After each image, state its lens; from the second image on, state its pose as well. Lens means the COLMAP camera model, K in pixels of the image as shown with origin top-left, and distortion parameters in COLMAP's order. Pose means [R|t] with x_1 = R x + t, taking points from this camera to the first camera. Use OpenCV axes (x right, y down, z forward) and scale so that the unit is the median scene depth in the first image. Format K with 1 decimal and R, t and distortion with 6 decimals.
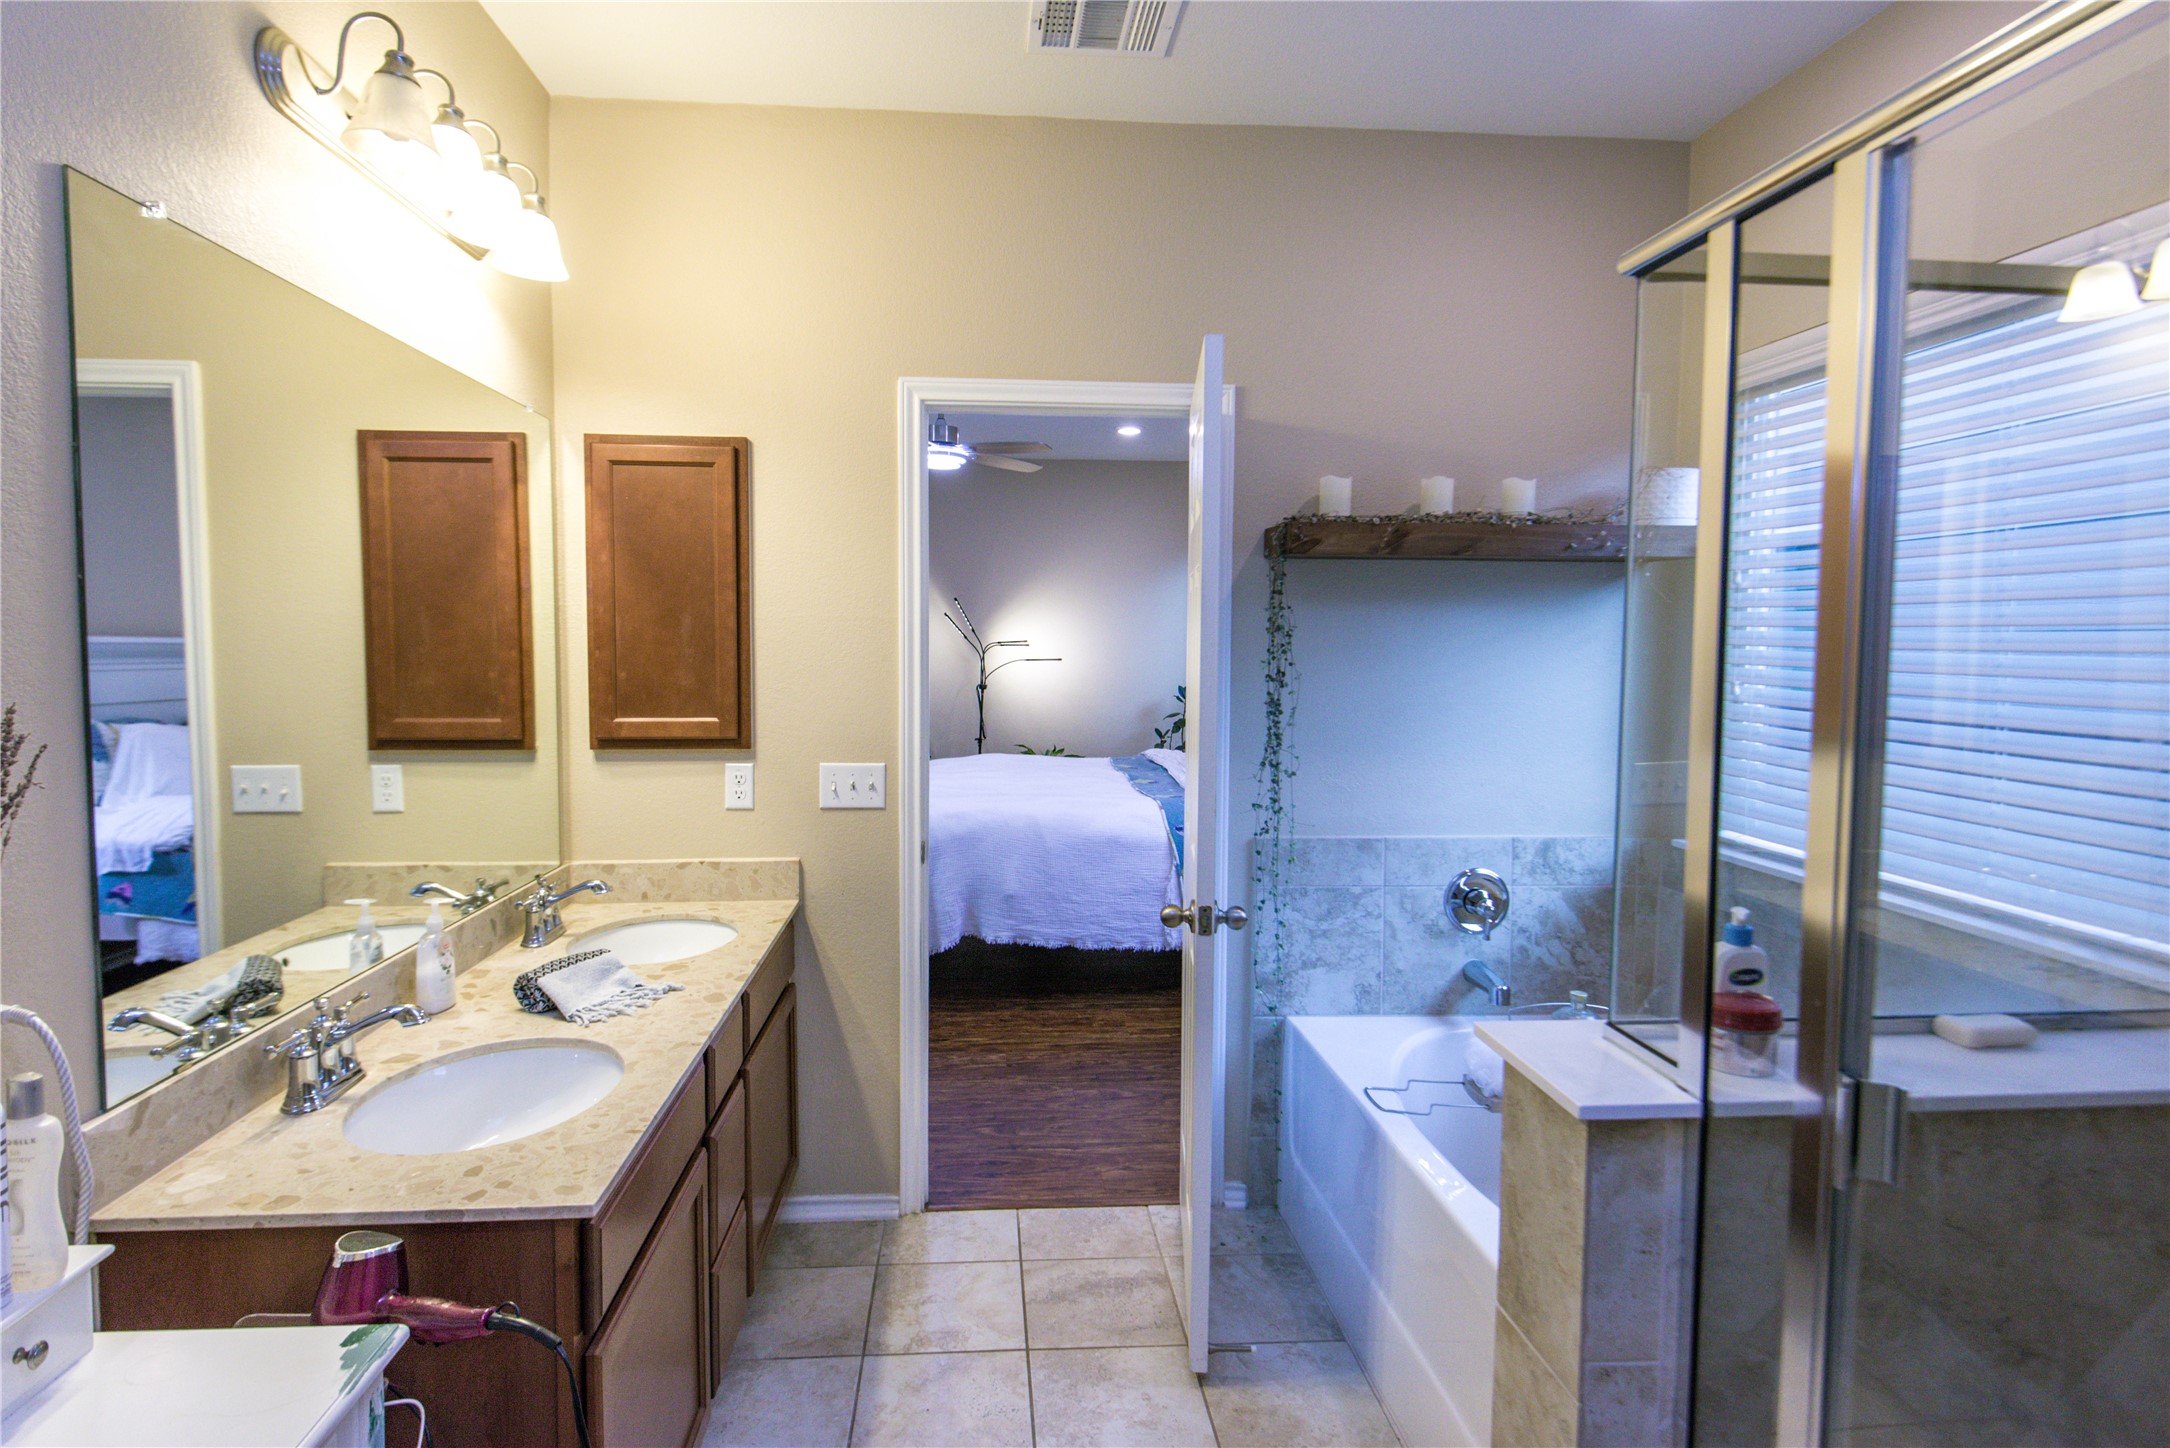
lens RADIAL K [[1173.4, 0, 1082.4], [0, 1173.4, 715.5], [0, 0, 1]] dist [-0.001137, -0.000174]
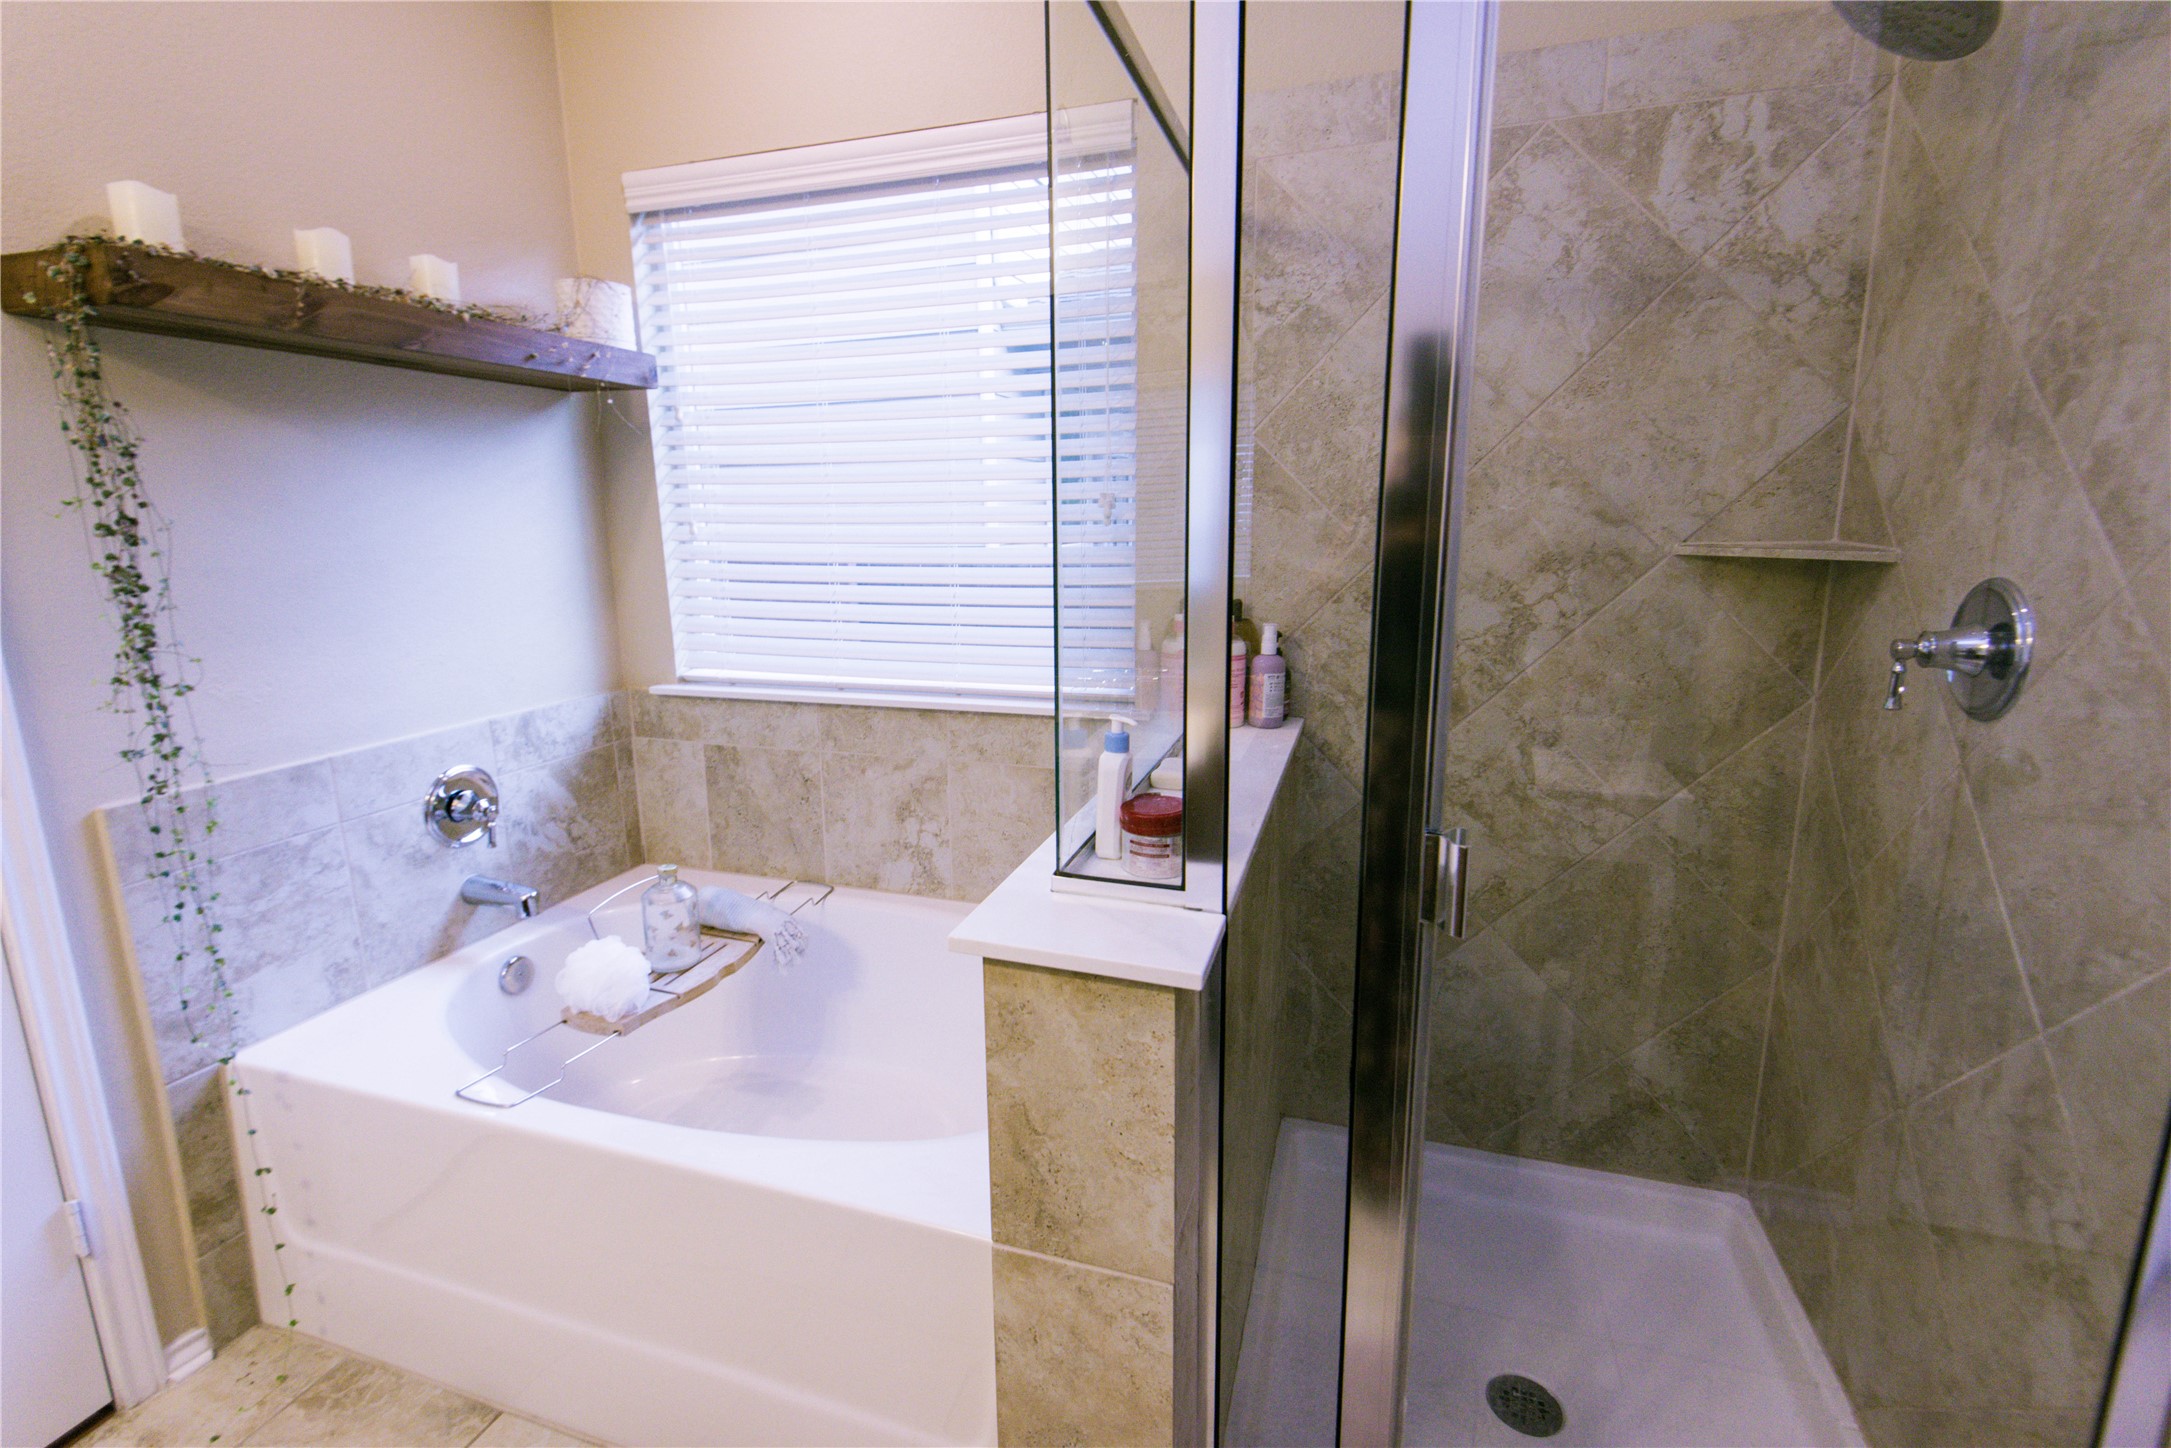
lens RADIAL K [[968.5, 0, 1078.8], [0, 968.5, 708.9], [0, 0, 1]] dist [-0.001043, -0.001079]
pose [[0.388718, -0.197892, 0.899854, -0.087034], [0.078265, 0.980224, 0.181757, 0.004499], [-0.918027, -0.000225, 0.396518, 0.346908]]
